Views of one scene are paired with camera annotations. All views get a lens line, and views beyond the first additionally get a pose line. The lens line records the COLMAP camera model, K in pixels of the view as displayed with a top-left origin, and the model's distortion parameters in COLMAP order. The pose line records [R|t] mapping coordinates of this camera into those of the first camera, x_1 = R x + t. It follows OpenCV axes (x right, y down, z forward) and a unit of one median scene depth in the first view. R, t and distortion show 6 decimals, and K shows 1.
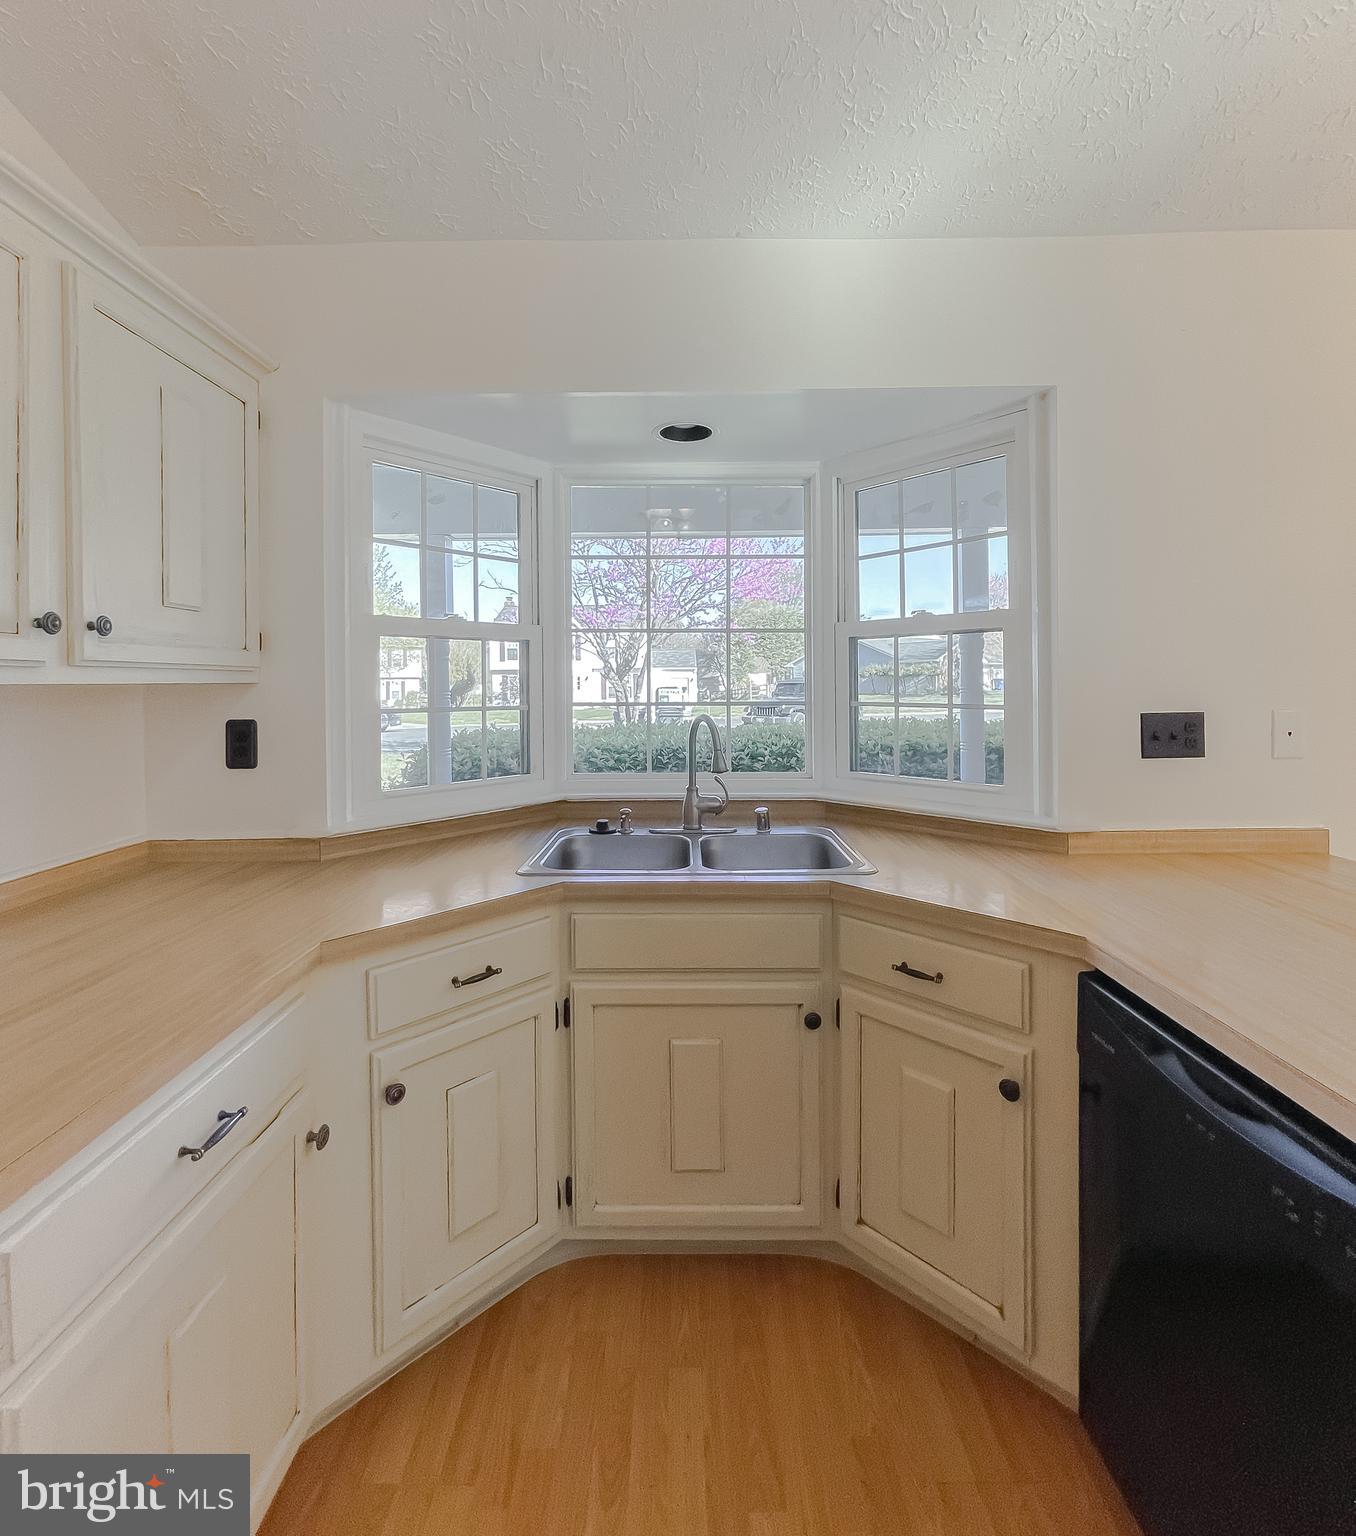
lens RADIAL K [[741.5, 0, 681.1], [0, 741.5, 681.2], [0, 0, 1]] dist [0.000389, 0.000703]
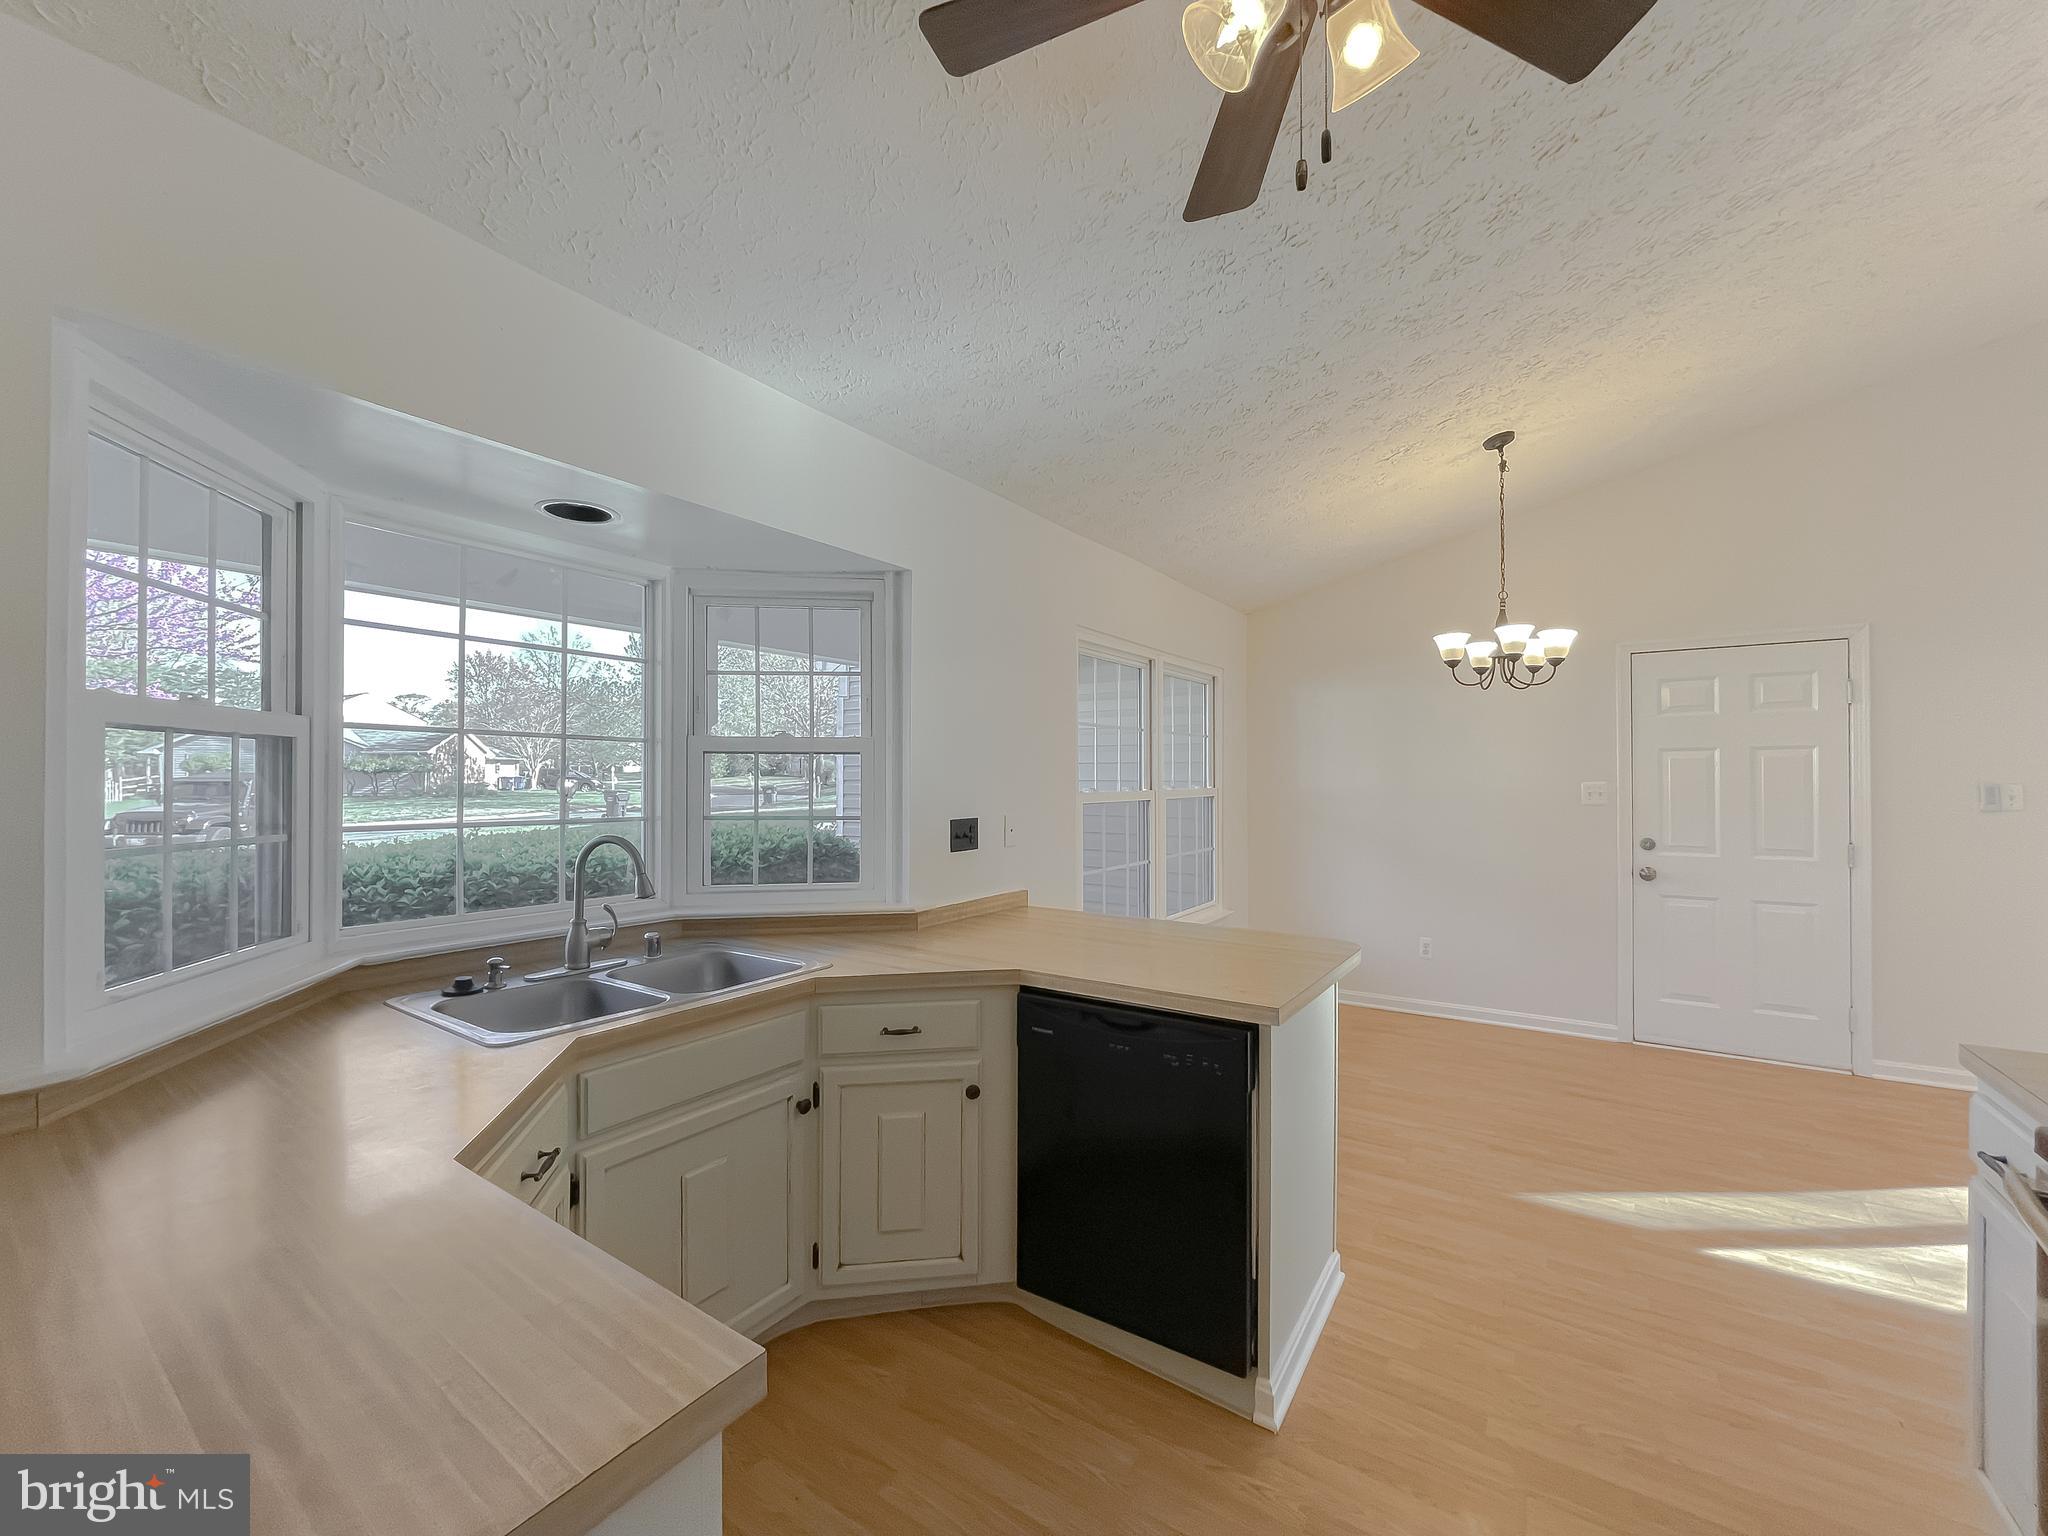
lens RADIAL K [[839.4, 0, 1021.2], [0, 839.4, 757.0], [0, 0, 1]] dist [-0.007447, 0.002828]
pose [[0.544824, 0.031714, 0.837951, -0.615903], [-0.009939, 0.999459, -0.031365, -0.025206], [-0.838492, 0.008759, 0.544844, 0.034481]]
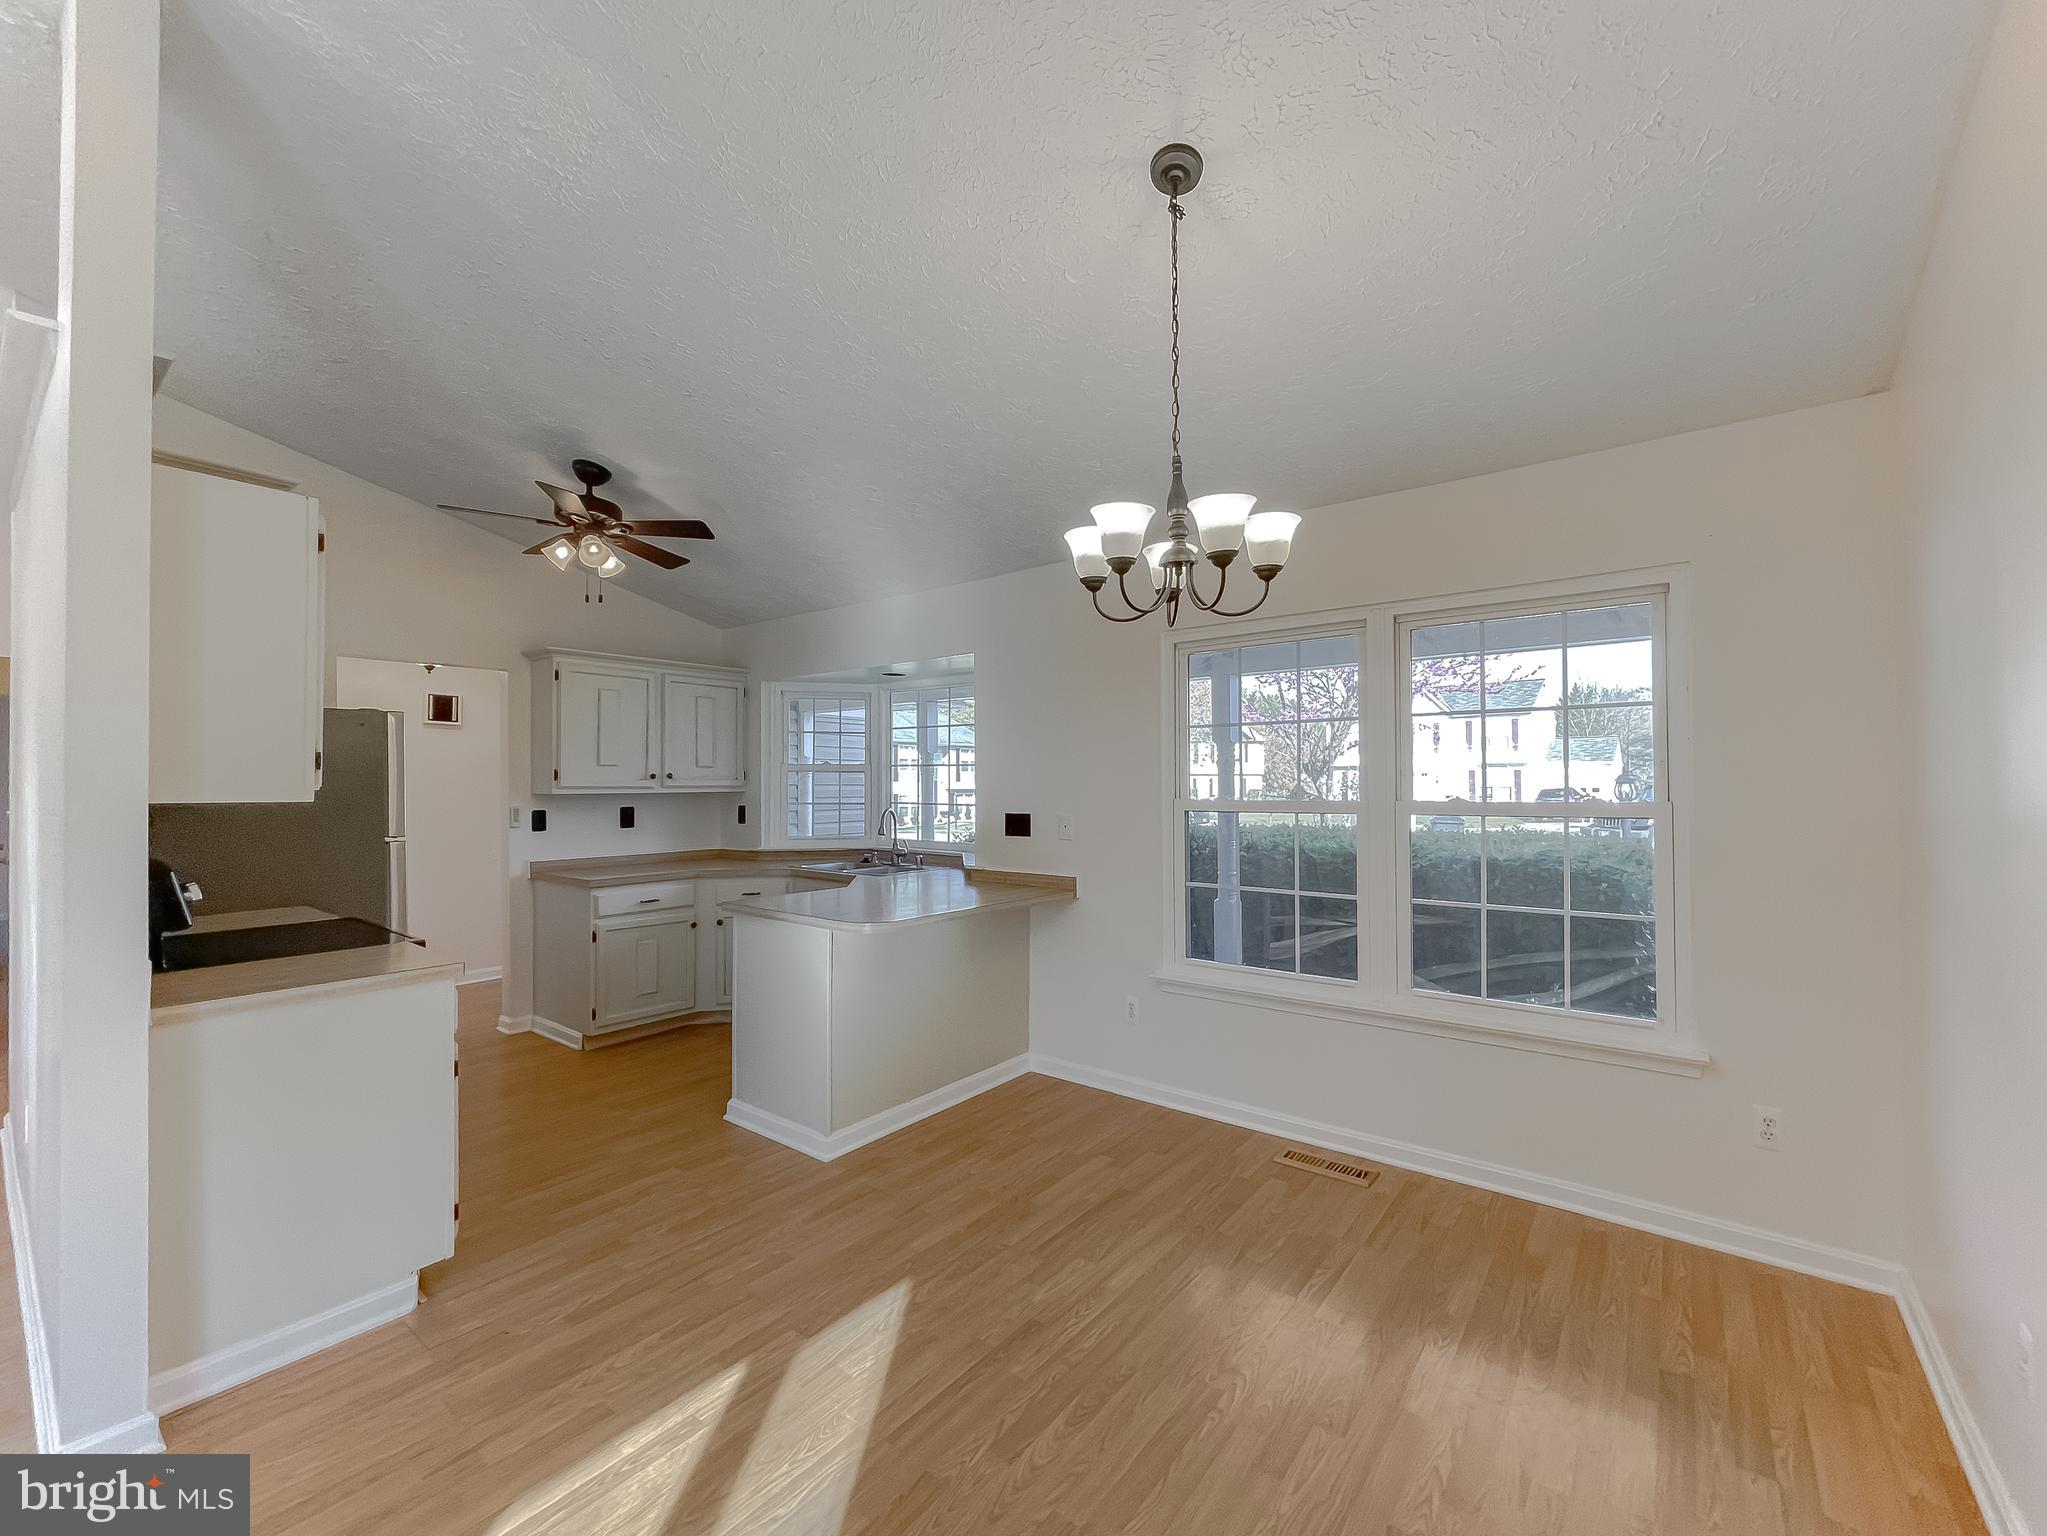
lens RADIAL K [[839.0, 0, 1011.9], [0, 839.0, 767.0], [0, 0, 1]] dist [-0.007447, 0.002828]
pose [[0.789766, -0.002536, -0.613404, 1.987910], [-0.004623, 0.999938, -0.010086, -0.058521], [0.613391, 0.010802, 0.789705, -0.764707]]
